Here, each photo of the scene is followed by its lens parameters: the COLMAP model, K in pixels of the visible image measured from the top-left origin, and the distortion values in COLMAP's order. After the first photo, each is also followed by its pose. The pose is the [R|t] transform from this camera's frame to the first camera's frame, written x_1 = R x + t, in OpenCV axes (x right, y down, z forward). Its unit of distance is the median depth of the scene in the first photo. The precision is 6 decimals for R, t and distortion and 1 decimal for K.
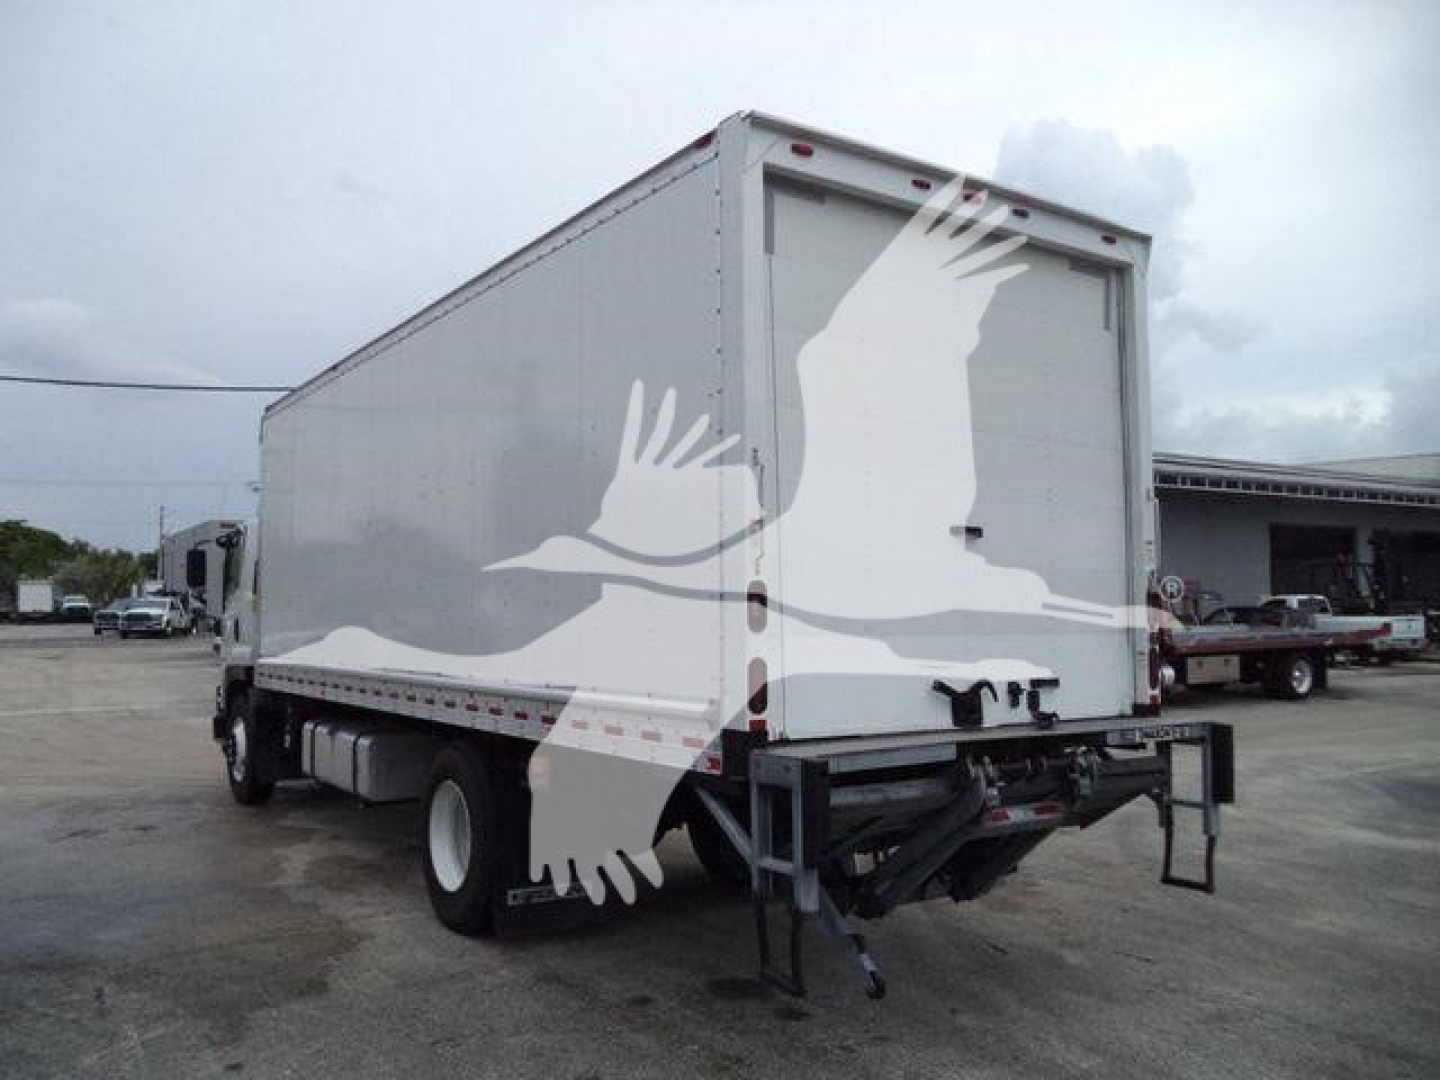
lens RADIAL K [[1167.5, 0, 718.5], [0, 1167.5, 528.8], [0, 0, 1]] dist [-0.015396, -0.004334]
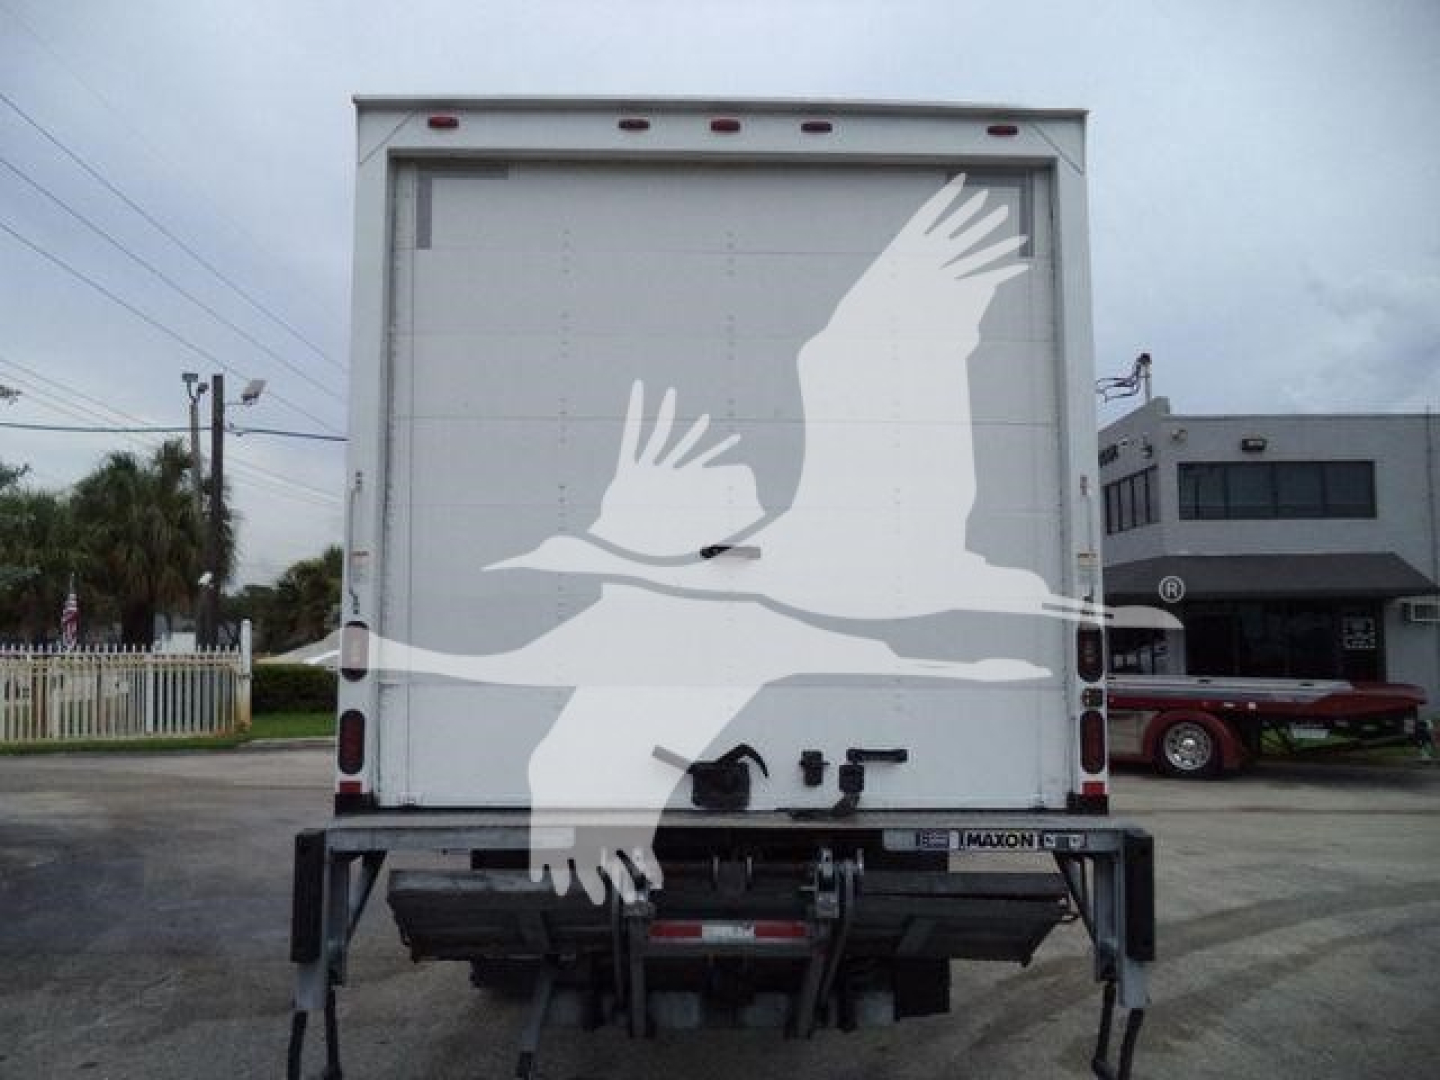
lens RADIAL K [[1167.5, 0, 718.5], [0, 1167.5, 528.8], [0, 0, 1]] dist [-0.015396, -0.004334]
pose [[0.835174, -0.054180, -0.547311, 0.607358], [0.037242, 0.998423, -0.042007, 0.018303], [0.548724, 0.014700, 0.835874, 0.339128]]
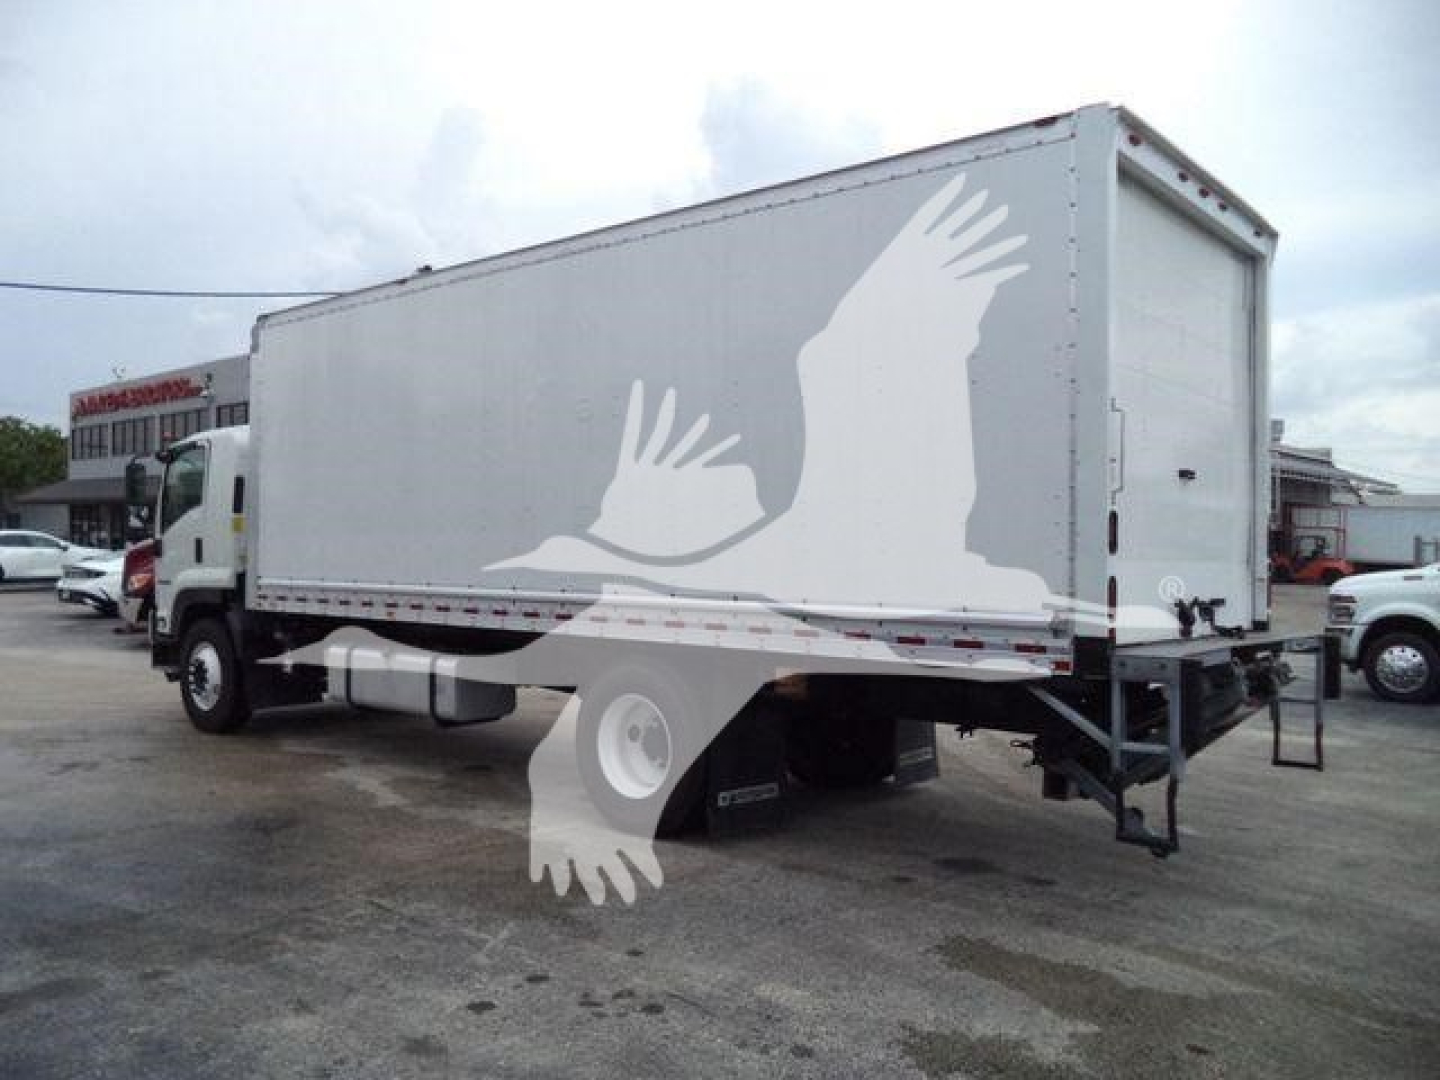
lens RADIAL K [[1176.7, 0, 725.6], [0, 1176.7, 521.6], [0, 0, 1]] dist [-0.004732, -0.006575]
pose [[0.963905, 0.025915, 0.264982, -0.537966], [-0.039457, 0.998166, 0.045910, 0.013240], [-0.263306, -0.054708, 0.963160, -0.034198]]
